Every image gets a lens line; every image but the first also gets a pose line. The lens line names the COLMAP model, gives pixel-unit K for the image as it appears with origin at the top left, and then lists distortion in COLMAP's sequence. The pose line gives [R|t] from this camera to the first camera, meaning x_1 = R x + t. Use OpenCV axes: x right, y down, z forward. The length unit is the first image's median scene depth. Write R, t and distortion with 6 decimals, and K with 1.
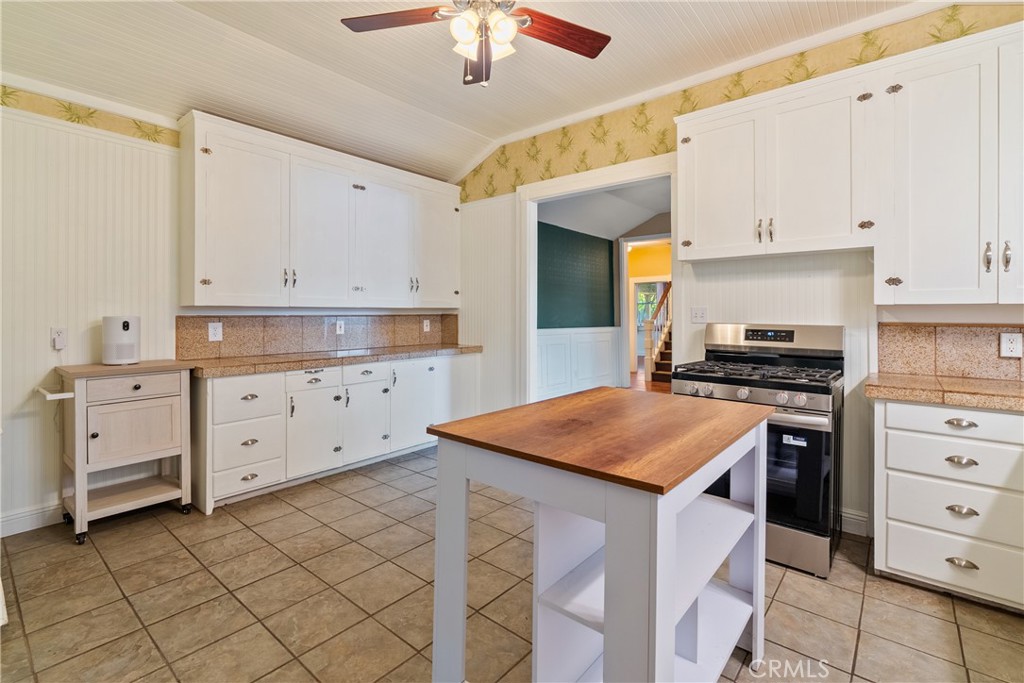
lens RADIAL K [[470.6, 0, 512.7], [0, 470.6, 318.9], [0, 0, 1]] dist [0.000869, 0.000305]
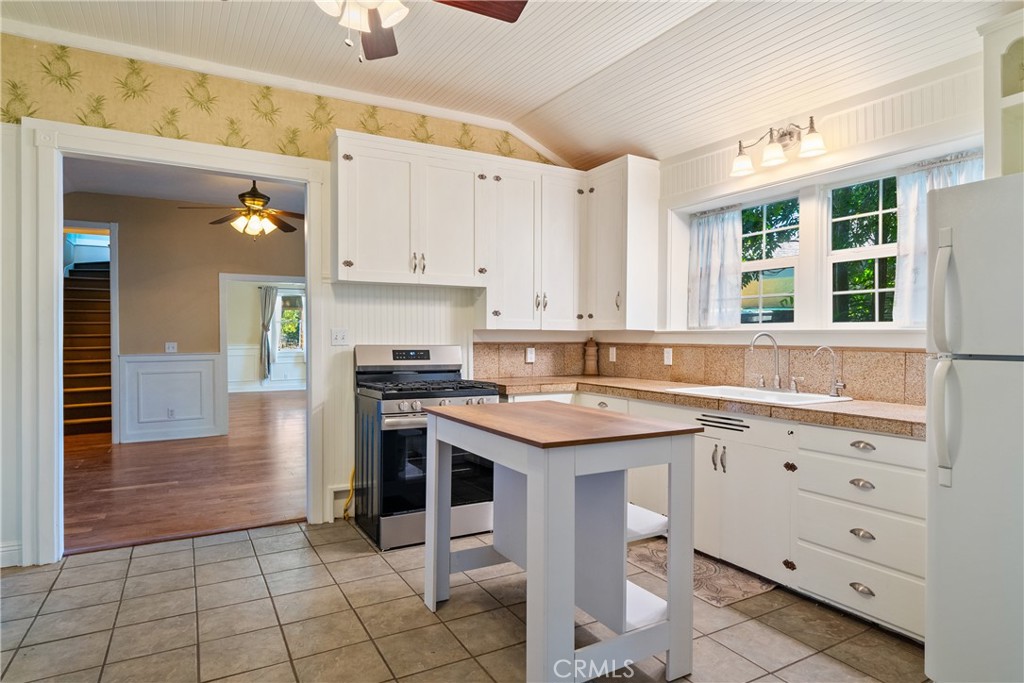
lens RADIAL K [[576.3, 0, 512.0], [0, 576.3, 341.5], [0, 0, 1]] dist [-0.001054, 0.000424]
pose [[0.355660, -0.010695, 0.934554, -0.673470], [0.008676, 0.999929, 0.008142, -0.006808], [-0.934575, 0.005212, 0.355728, 0.281445]]
